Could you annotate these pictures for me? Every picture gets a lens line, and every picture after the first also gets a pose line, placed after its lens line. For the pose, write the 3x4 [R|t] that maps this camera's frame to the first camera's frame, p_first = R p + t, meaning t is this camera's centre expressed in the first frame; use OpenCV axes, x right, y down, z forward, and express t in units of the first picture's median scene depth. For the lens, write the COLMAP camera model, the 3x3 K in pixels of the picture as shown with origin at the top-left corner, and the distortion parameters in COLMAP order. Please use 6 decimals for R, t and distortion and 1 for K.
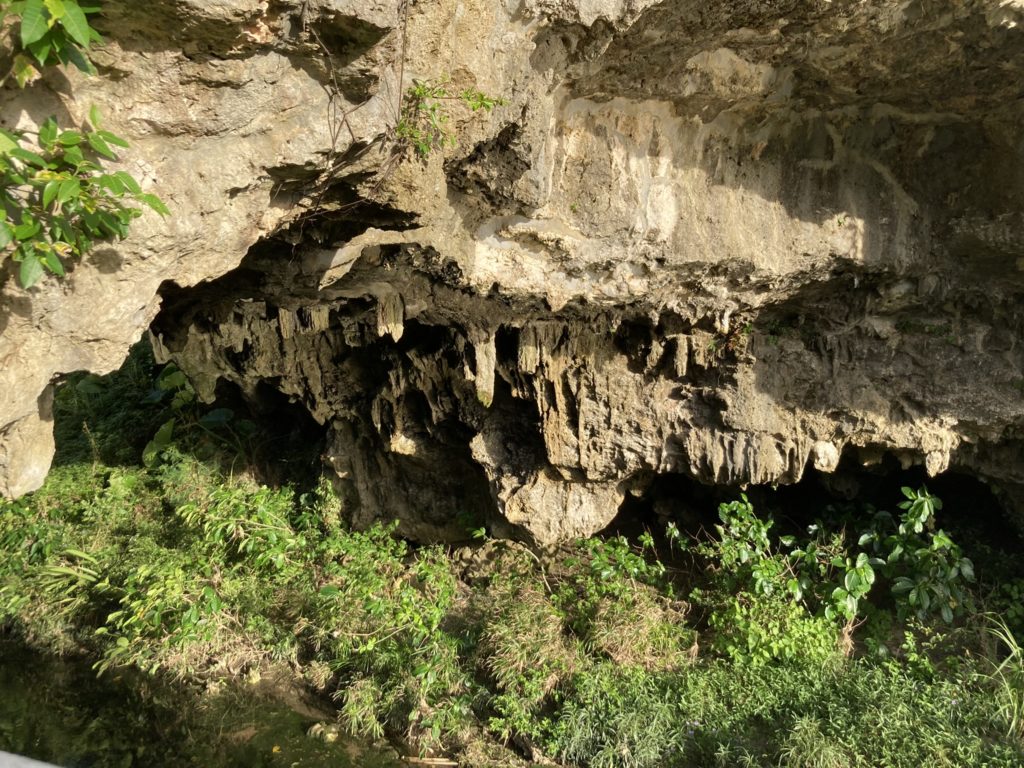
lens RADIAL K [[770.6, 0, 512.8], [0, 770.6, 401.5], [0, 0, 1]] dist [0.093339, -0.103700]
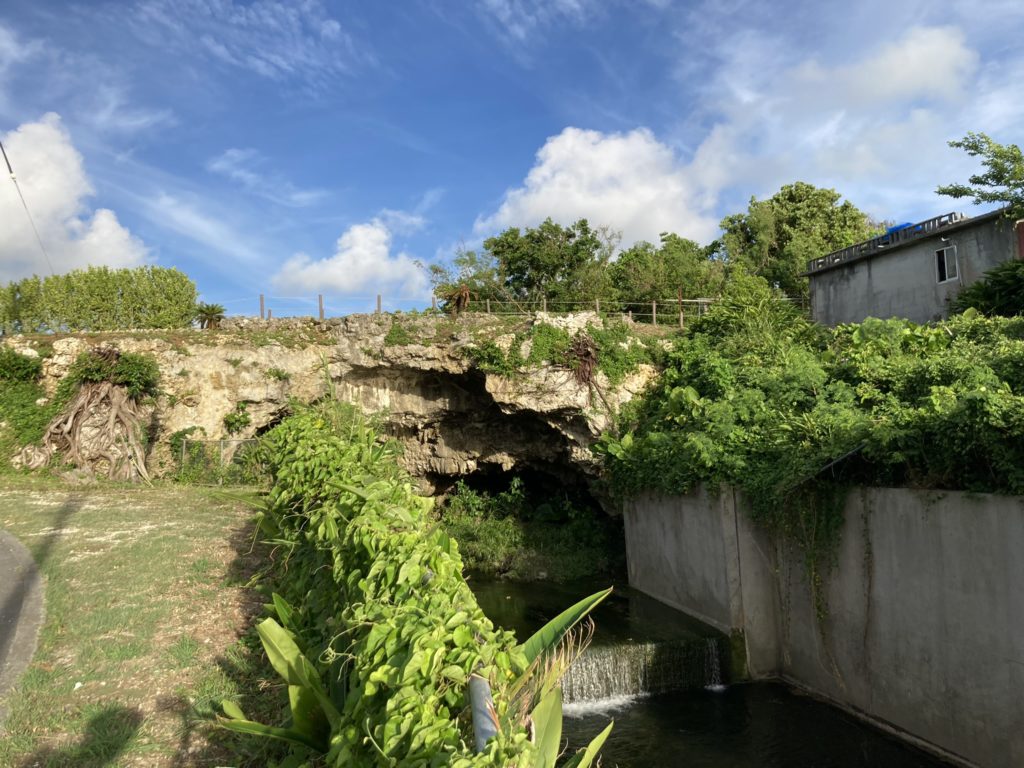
lens RADIAL K [[777.7, 0, 527.4], [0, 777.7, 412.7], [0, 0, 1]] dist [0.234609, -0.463702]
pose [[0.951345, -0.034881, -0.306147, 1.974113], [0.001891, 0.994214, -0.107400, 0.244303], [0.308122, 0.101595, 0.945907, -2.470020]]
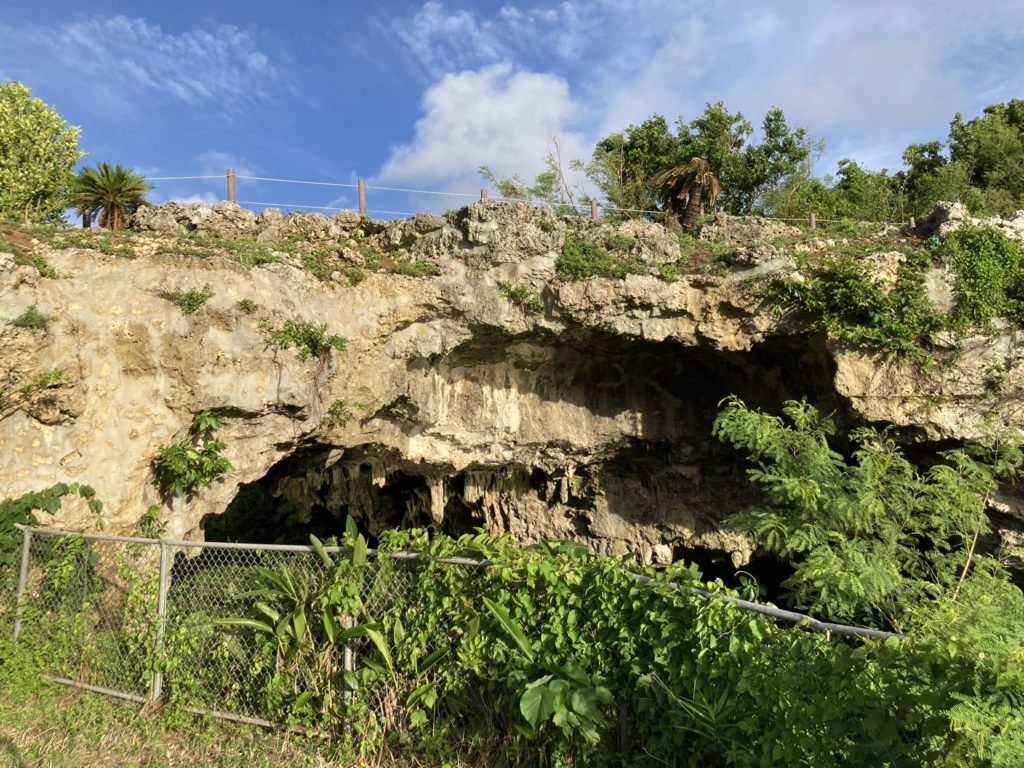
lens RADIAL K [[770.6, 0, 512.8], [0, 770.6, 401.5], [0, 0, 1]] dist [0.093339, -0.103700]
pose [[0.985016, -0.033124, -0.169250, 0.455362], [0.007374, 0.988573, -0.150560, -0.000601], [0.172303, 0.147056, 0.974005, -0.734354]]
